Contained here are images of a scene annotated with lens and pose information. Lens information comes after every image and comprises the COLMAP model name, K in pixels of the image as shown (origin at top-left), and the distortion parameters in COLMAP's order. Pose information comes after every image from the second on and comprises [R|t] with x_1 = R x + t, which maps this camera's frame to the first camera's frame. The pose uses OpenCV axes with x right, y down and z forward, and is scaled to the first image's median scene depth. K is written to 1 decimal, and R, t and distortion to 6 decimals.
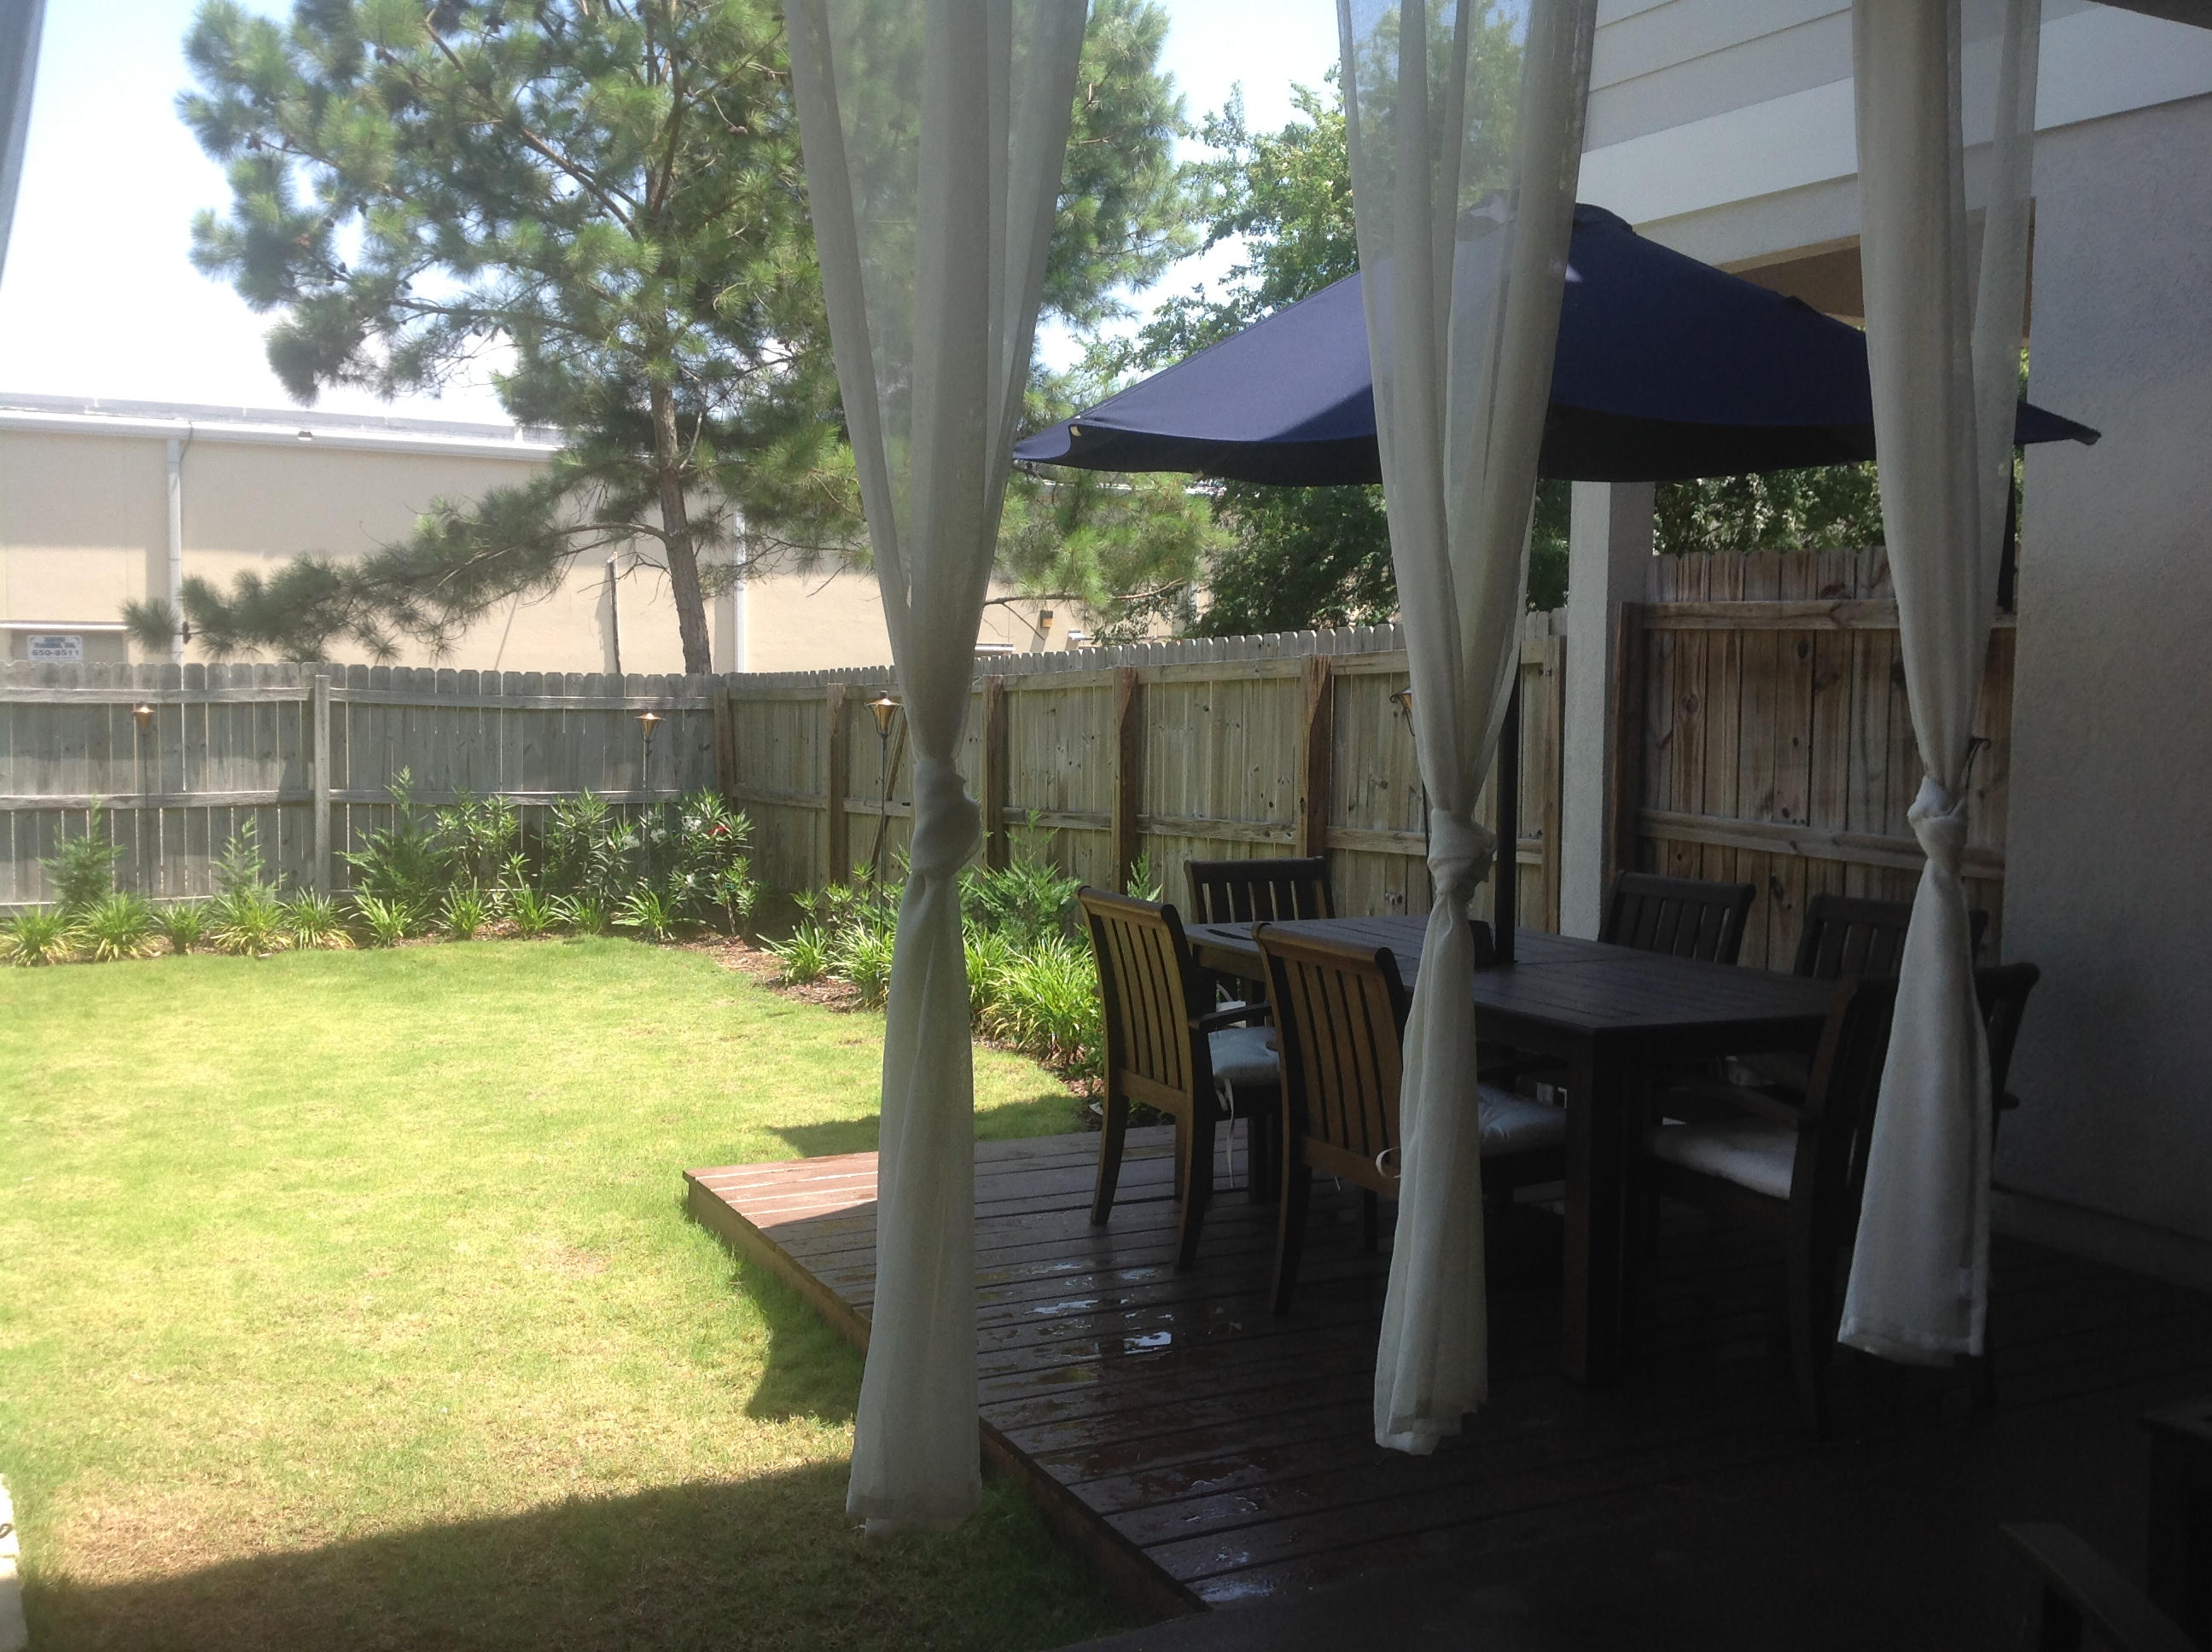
lens RADIAL K [[2121.9, 0, 1107.1], [0, 2121.9, 754.4], [0, 0, 1]] dist [0.214266, -0.439035]
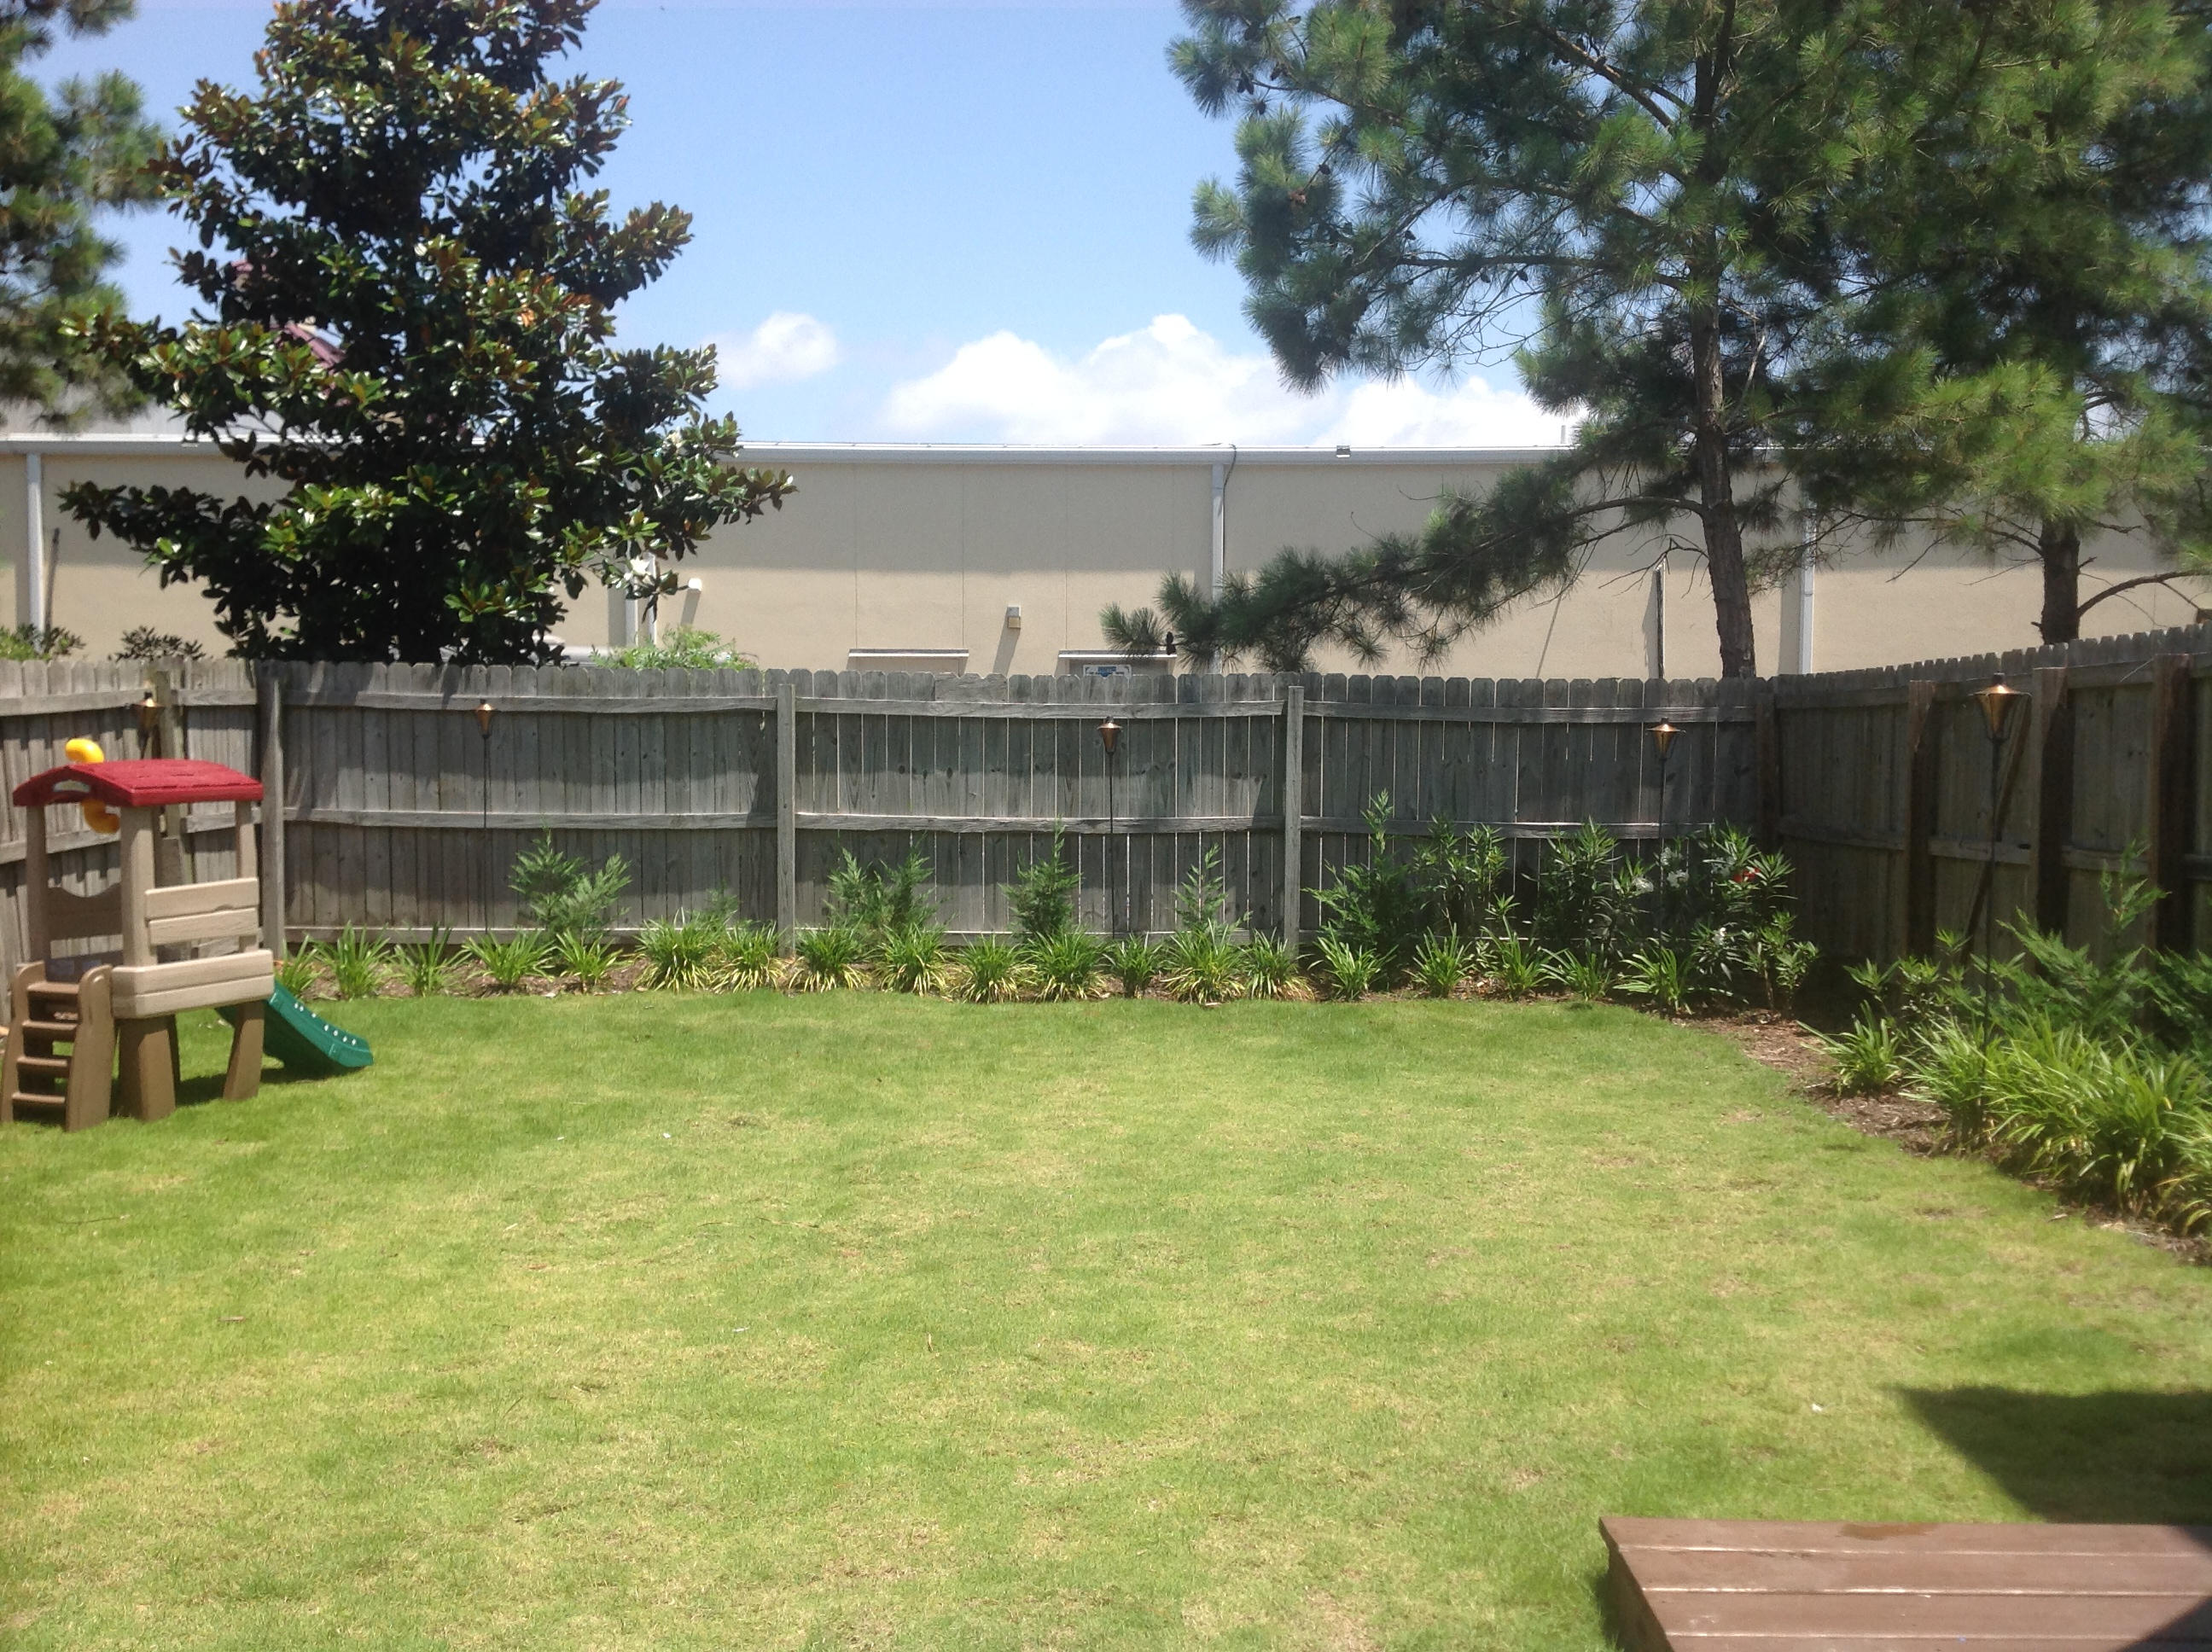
lens RADIAL K [[2128.8, 0, 1080.2], [0, 2128.8, 887.2], [0, 0, 1]] dist [0.161028, -0.489861]
pose [[0.878935, 0.029590, -0.476023, -0.026761], [-0.008114, 0.998857, 0.047107, 0.005417], [0.476873, -0.037541, 0.878170, 0.209970]]
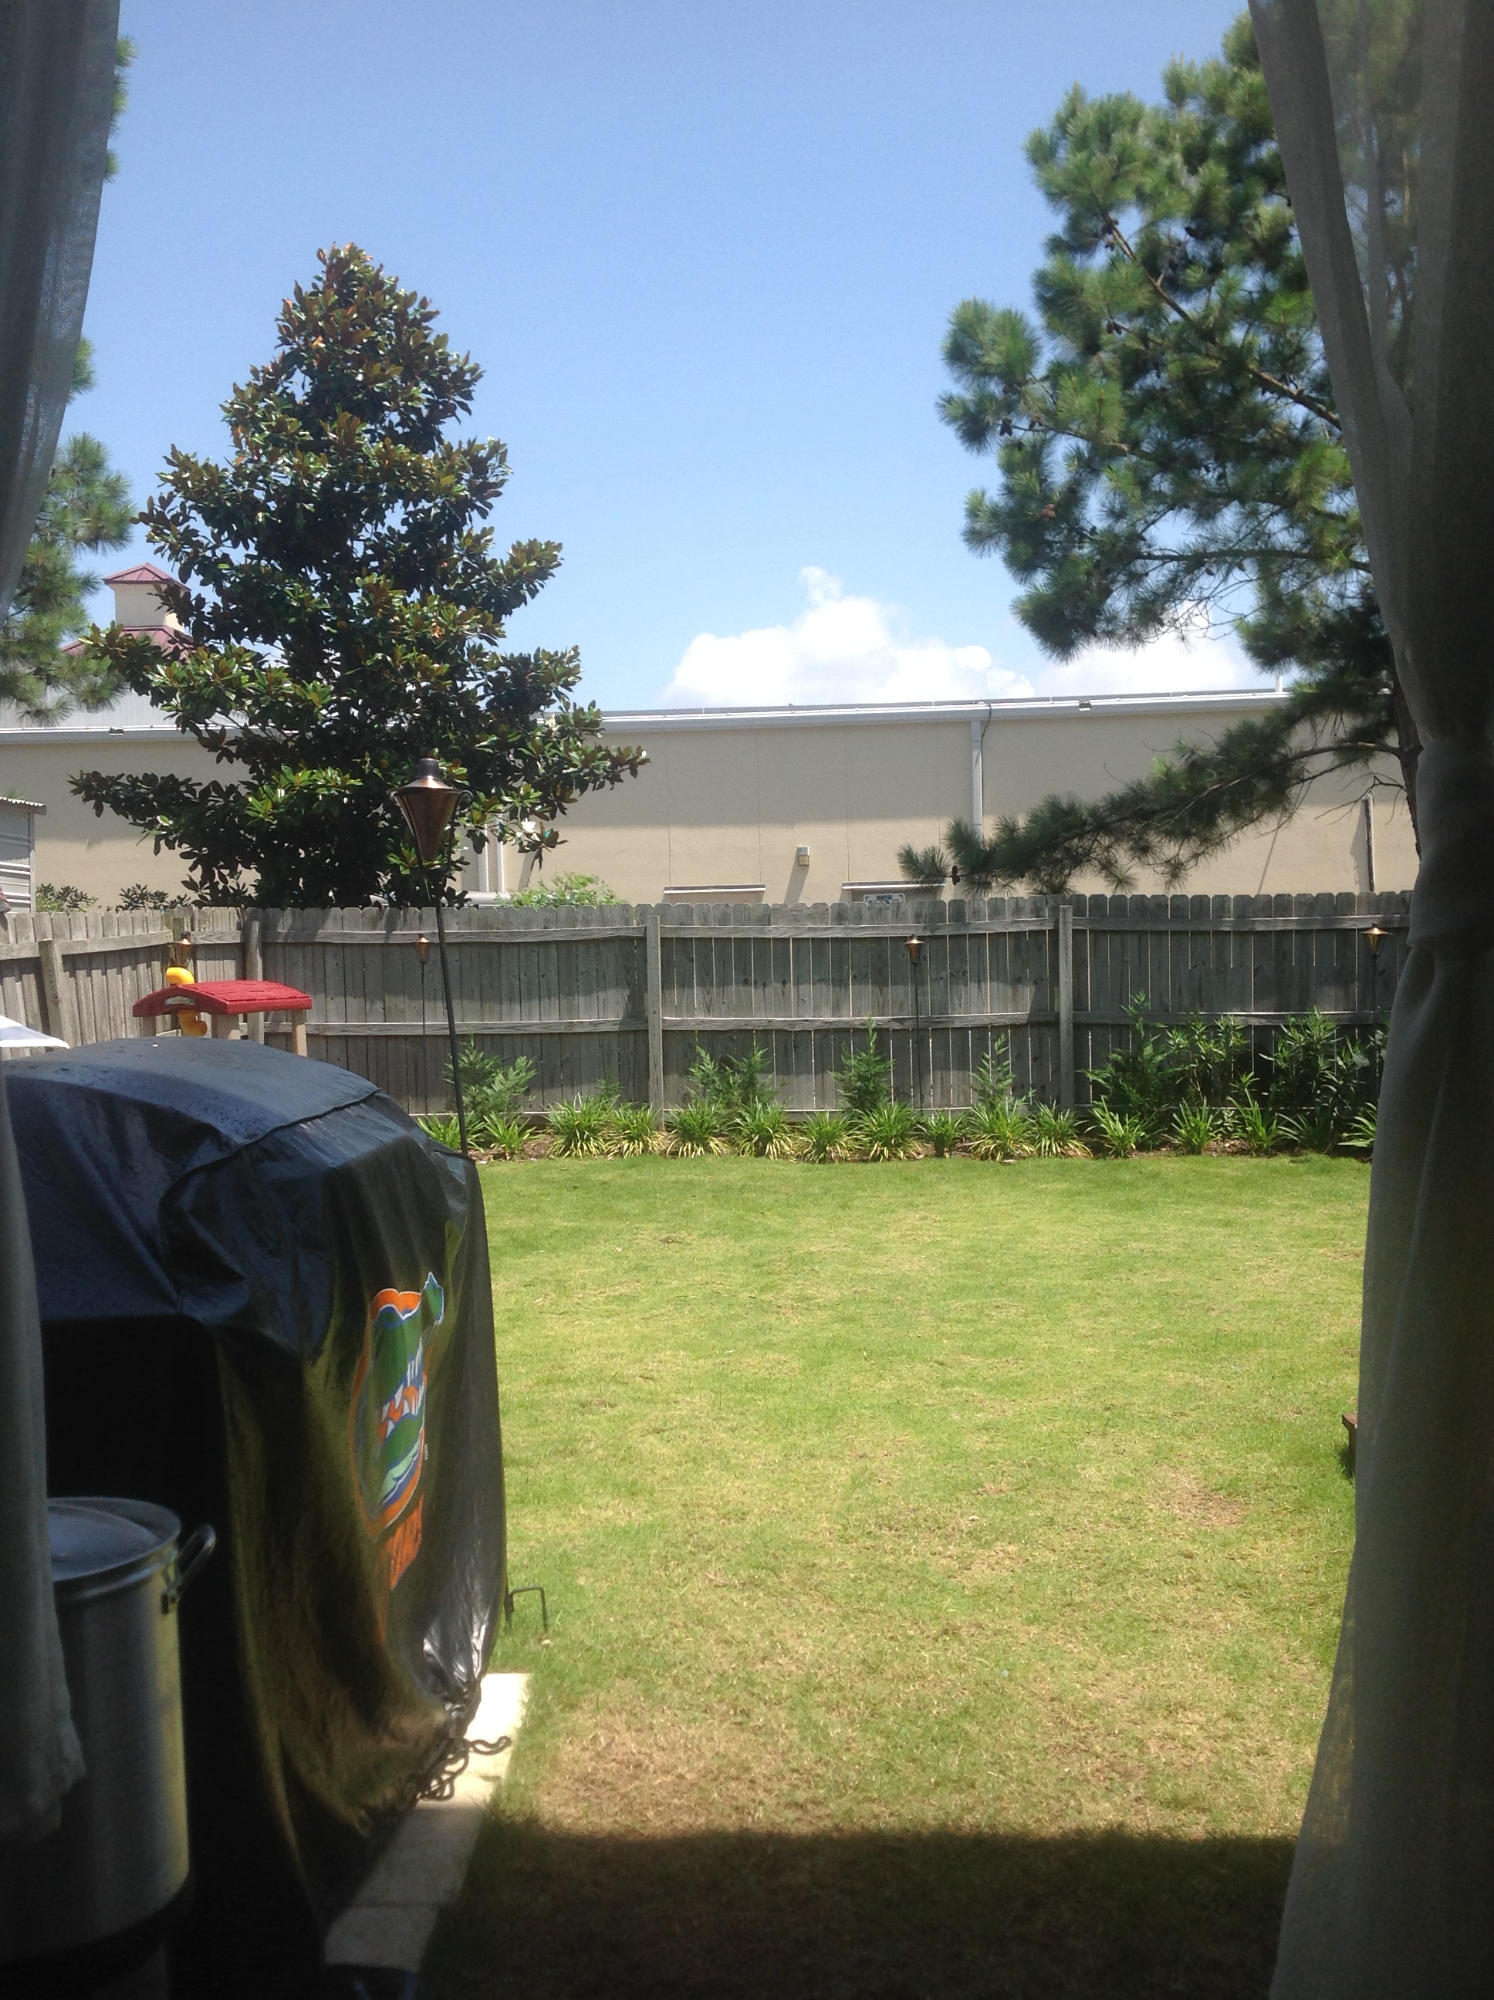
lens RADIAL K [[1924.8, 0, 702.9], [0, 1924.8, 1005.3], [0, 0, 1]] dist [0.161028, -0.489861]
pose [[0.843804, -0.013495, -0.536482, 0.001840], [0.014725, 0.999890, -0.001992, 0.013495], [0.536450, -0.006219, 0.843909, 0.096739]]
